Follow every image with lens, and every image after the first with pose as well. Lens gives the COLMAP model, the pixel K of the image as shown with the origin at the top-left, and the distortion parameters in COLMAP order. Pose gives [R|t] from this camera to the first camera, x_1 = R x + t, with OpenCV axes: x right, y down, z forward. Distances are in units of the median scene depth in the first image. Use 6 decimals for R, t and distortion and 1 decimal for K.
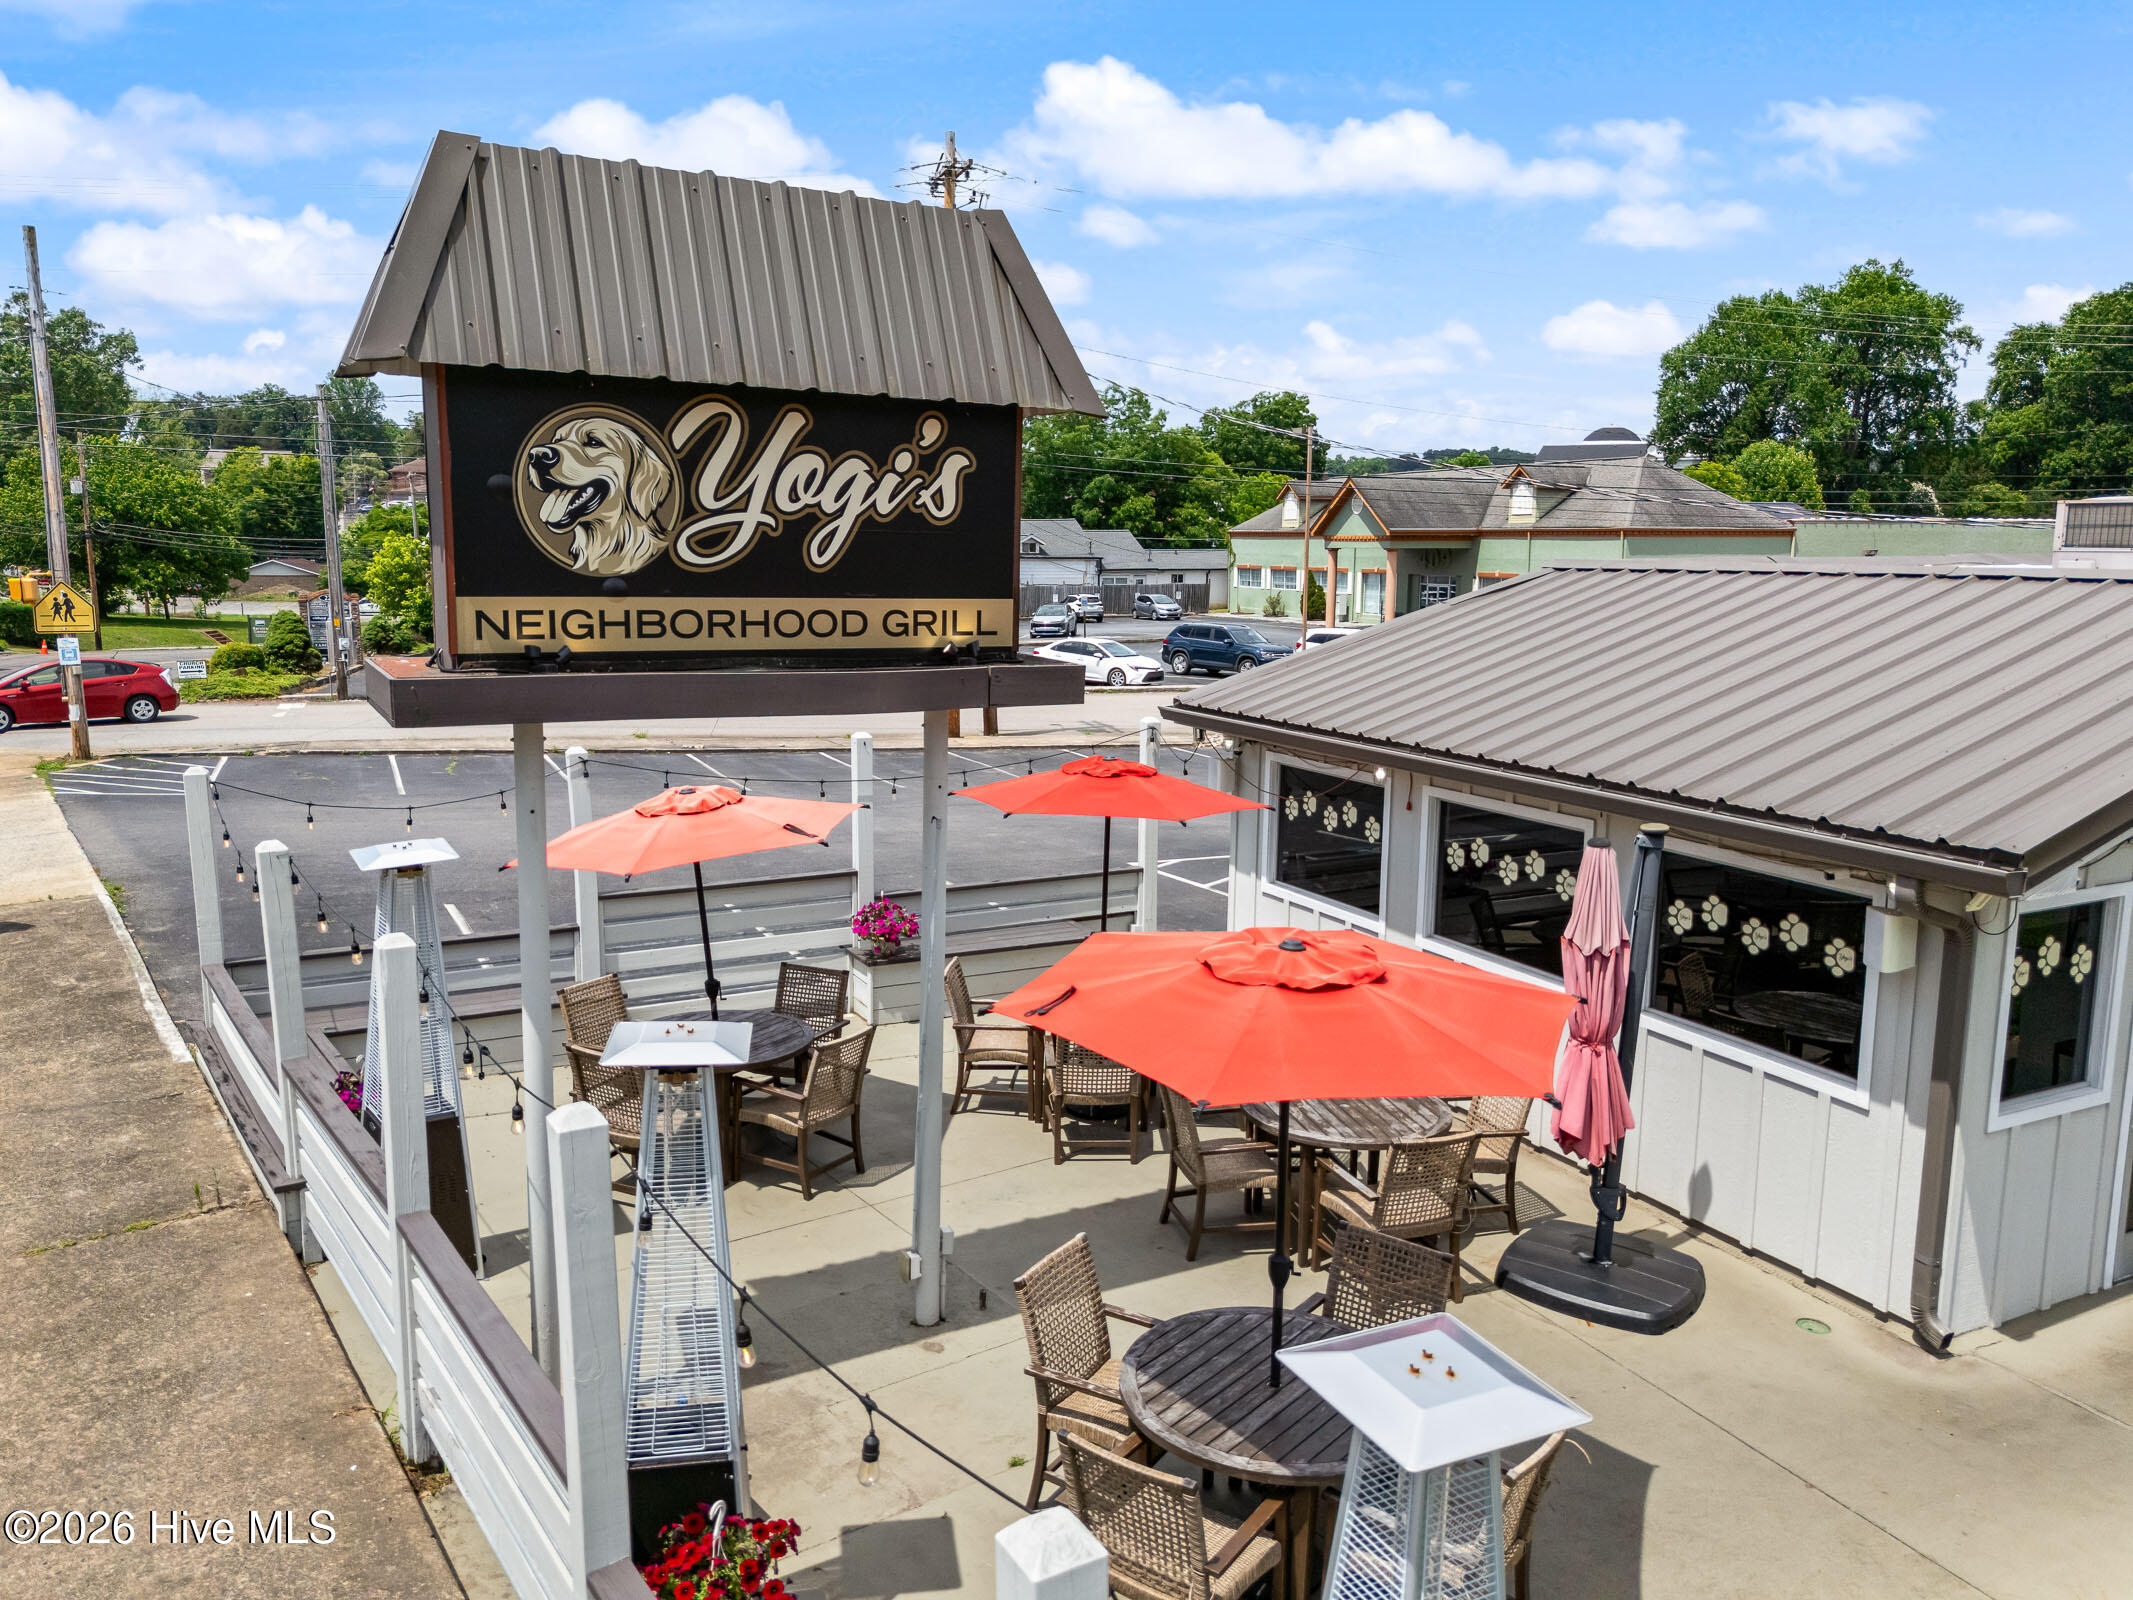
lens RADIAL K [[1554.7, 0, 1066.5], [0, 1554.7, 800.0], [0, 0, 1]] dist [0.069741, -0.060628]
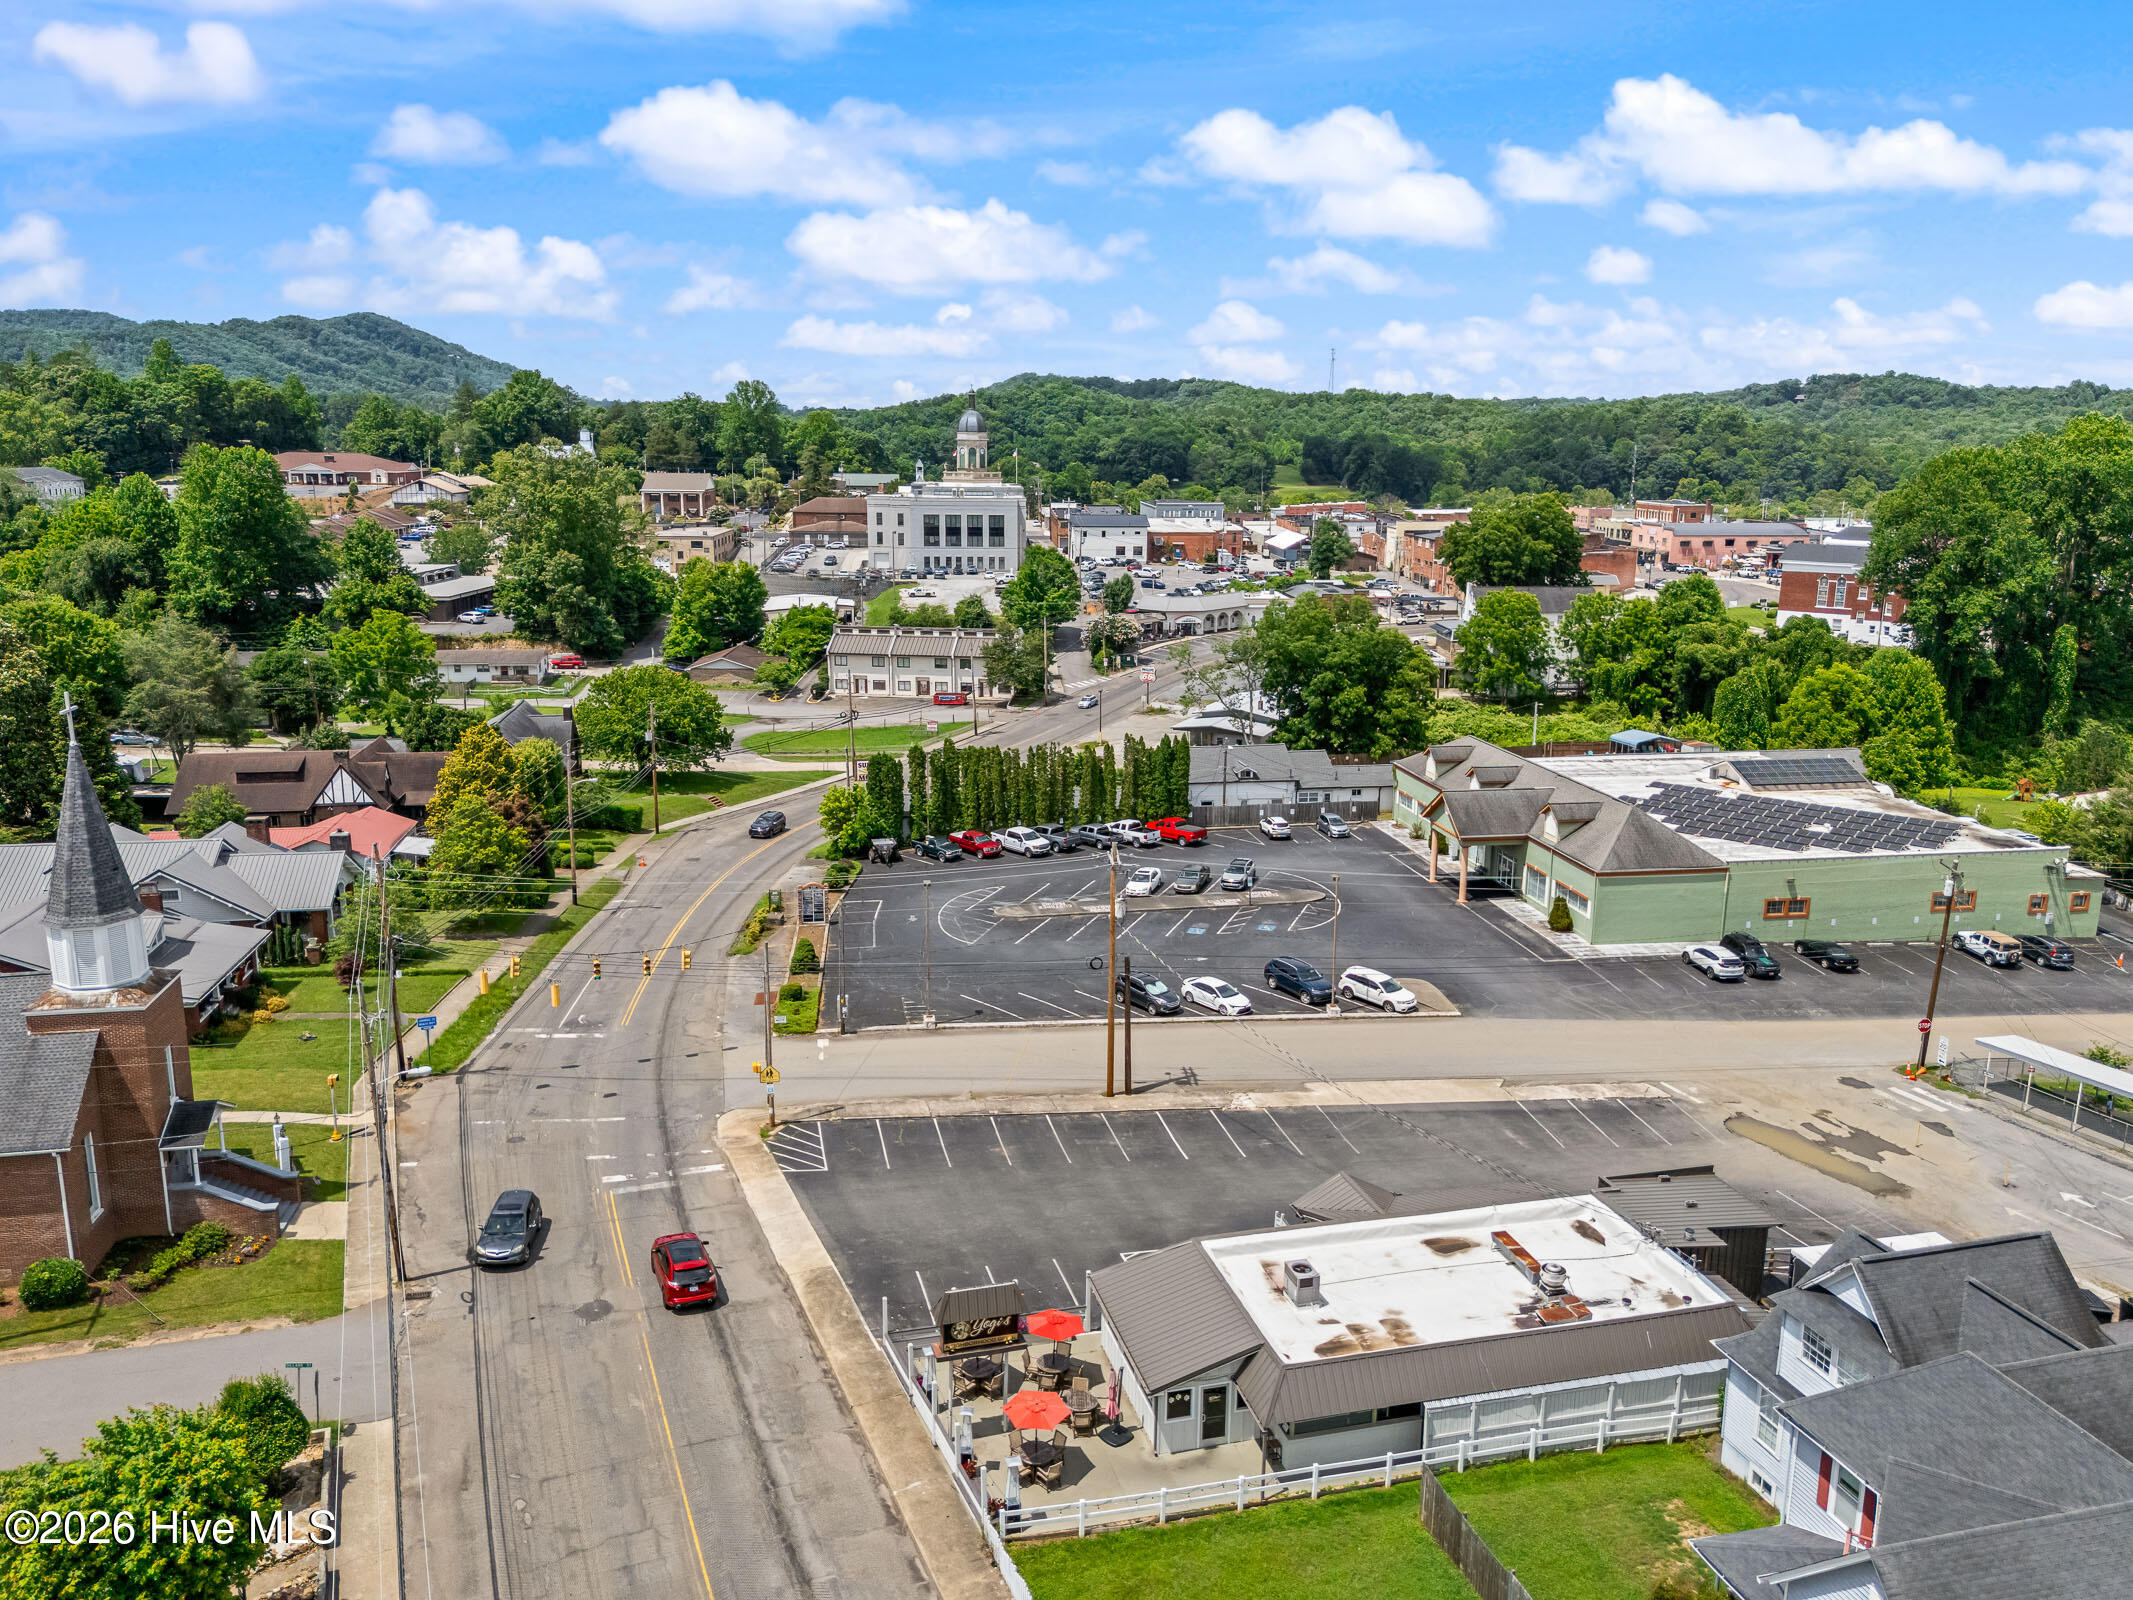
lens RADIAL K [[1554.7, 0, 1066.5], [0, 1554.7, 800.0], [0, 0, 1]] dist [0.069741, -0.060628]
pose [[0.976889, 0.050277, -0.207751, 1.623372], [-0.038589, 0.997456, 0.059936, -3.150953], [0.210236, -0.050534, 0.976344, -6.072284]]
